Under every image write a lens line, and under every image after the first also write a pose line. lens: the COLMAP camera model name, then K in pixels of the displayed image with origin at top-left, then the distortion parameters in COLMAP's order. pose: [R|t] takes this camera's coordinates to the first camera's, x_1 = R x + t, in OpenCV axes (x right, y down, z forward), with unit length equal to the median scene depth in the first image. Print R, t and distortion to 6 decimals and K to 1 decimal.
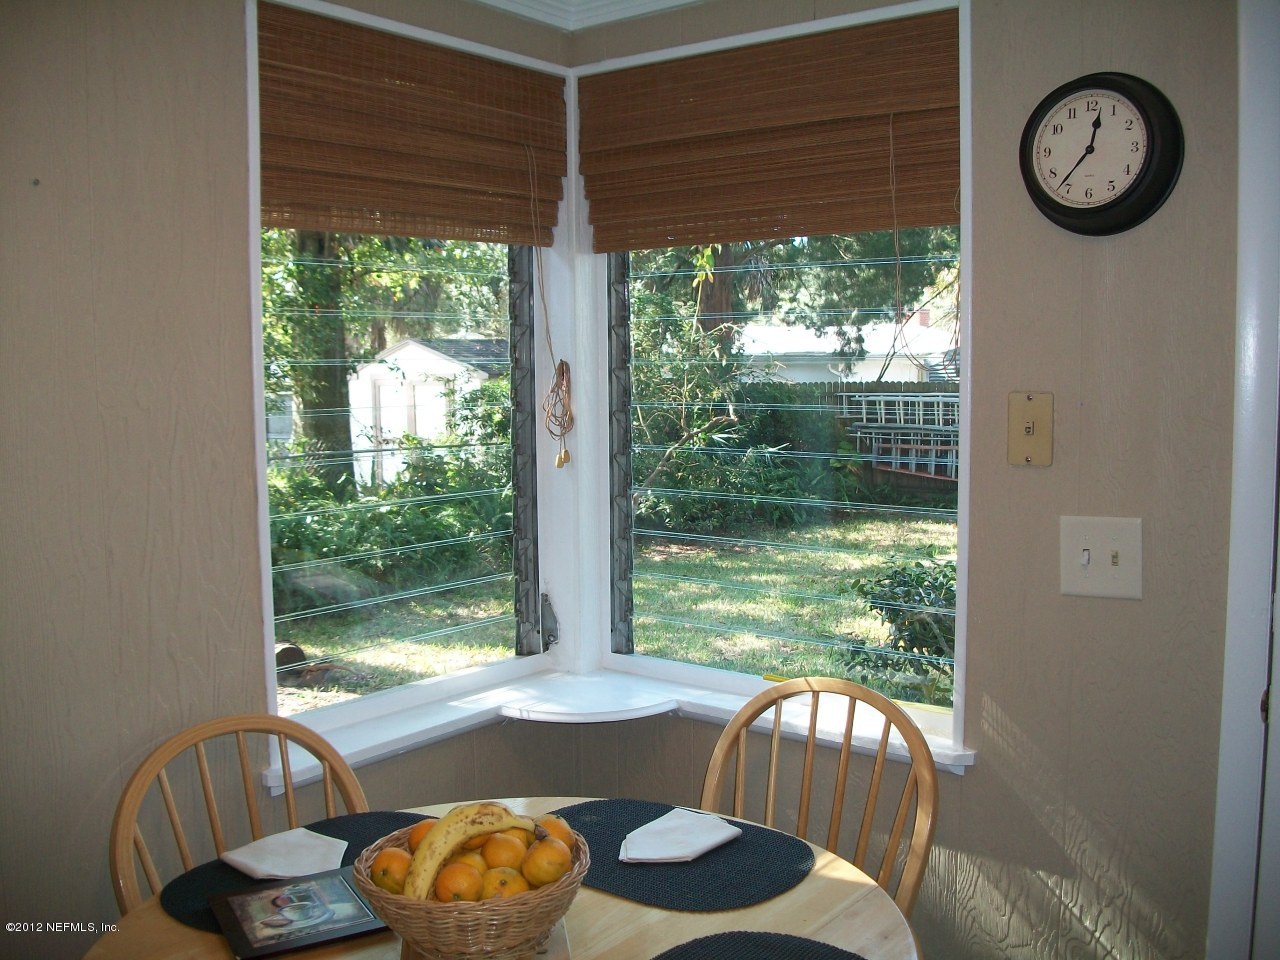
lens RADIAL K [[1229.8, 0, 640.0], [0, 1229.8, 480.0], [0, 0, 1]] dist [-0.106644, 0.005285]
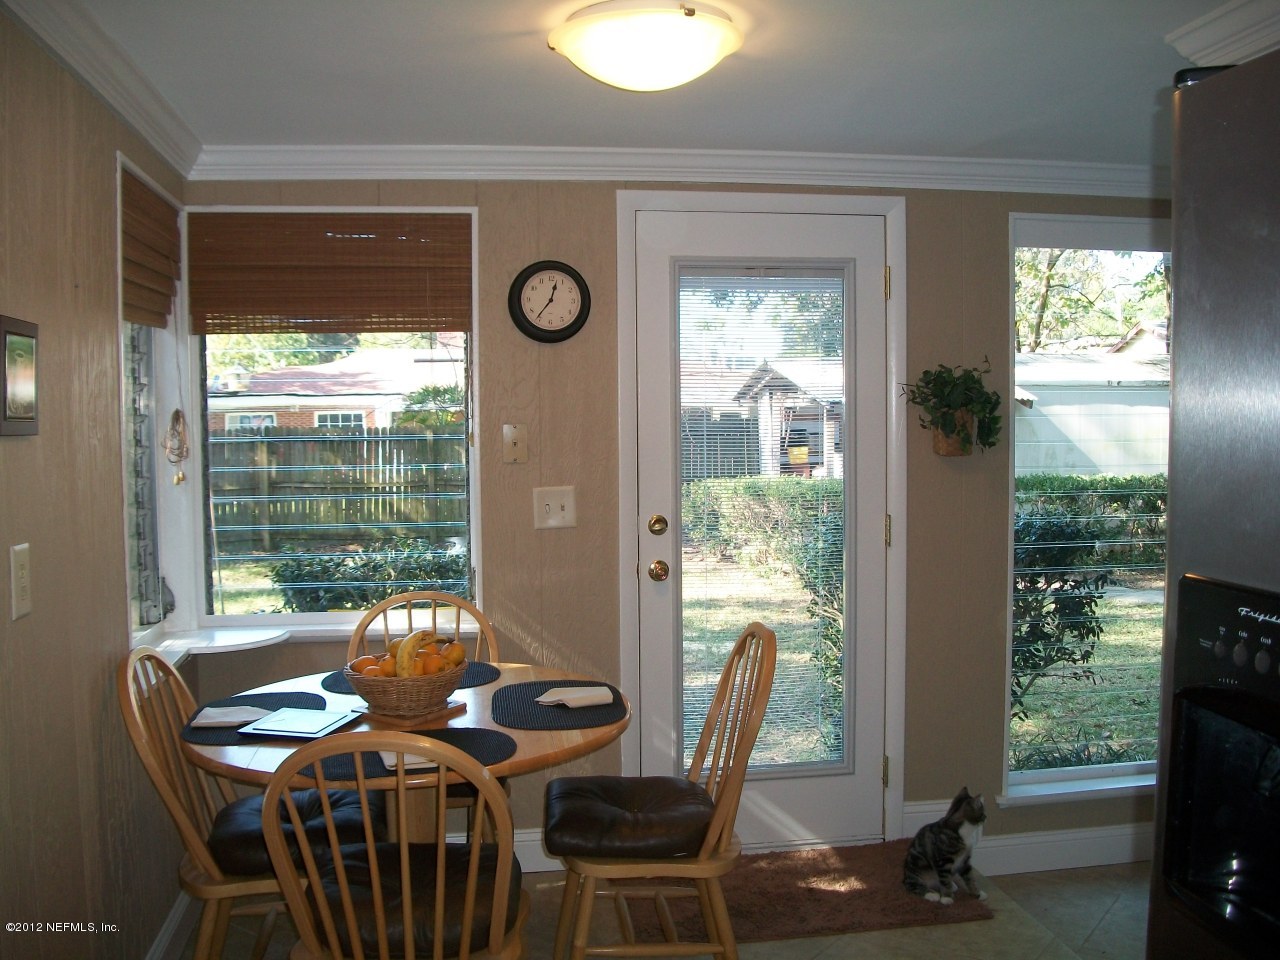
lens RADIAL K [[1229.8, 0, 640.0], [0, 1229.8, 480.0], [0, 0, 1]] dist [-0.106644, 0.005285]
pose [[0.686021, -0.046204, 0.726113, -0.926241], [0.072459, 0.997359, -0.004994, 0.038666], [-0.723965, 0.056039, 0.687557, -0.444078]]
